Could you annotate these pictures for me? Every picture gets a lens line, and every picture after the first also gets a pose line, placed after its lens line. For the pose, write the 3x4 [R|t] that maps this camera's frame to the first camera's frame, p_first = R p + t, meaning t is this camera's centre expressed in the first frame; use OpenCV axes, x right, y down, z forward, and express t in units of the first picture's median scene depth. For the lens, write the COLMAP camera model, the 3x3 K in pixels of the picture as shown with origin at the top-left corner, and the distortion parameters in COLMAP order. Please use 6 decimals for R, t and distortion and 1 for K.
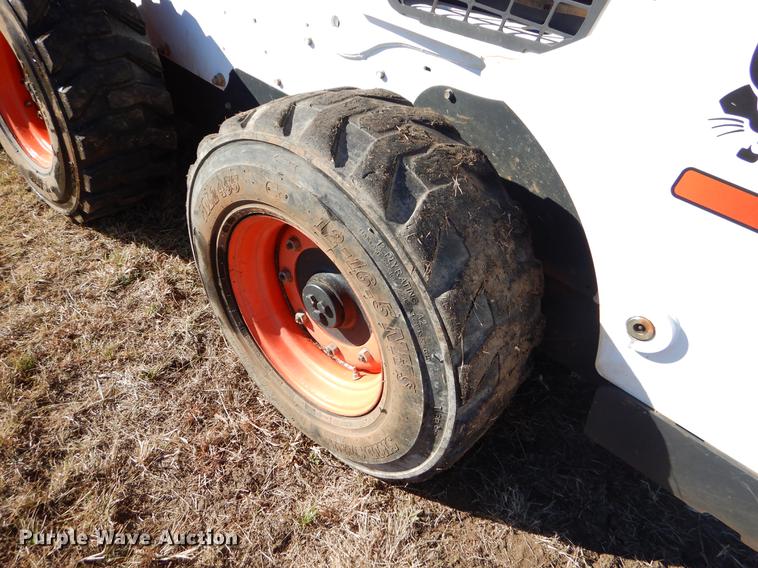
lens RADIAL K [[546.3, 0, 378.5], [0, 546.3, 306.7], [0, 0, 1]] dist [0.005097, 0.001202]
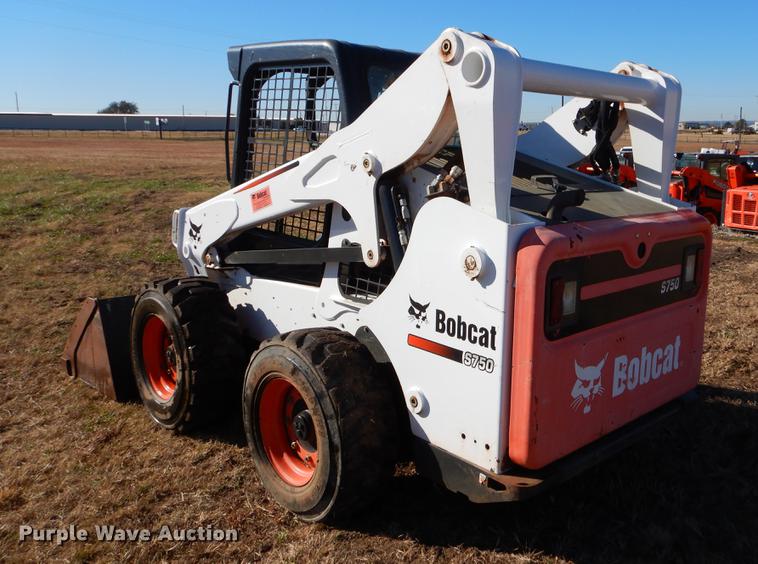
lens RADIAL K [[606.4, 0, 378.2], [0, 606.4, 267.1], [0, 0, 1]] dist [0.002830, 0.001181]
pose [[0.988265, -0.072858, -0.134253, 0.436033], [-0.012684, 0.836737, -0.547458, 0.605938], [0.152221, 0.542737, 0.825994, -0.933162]]
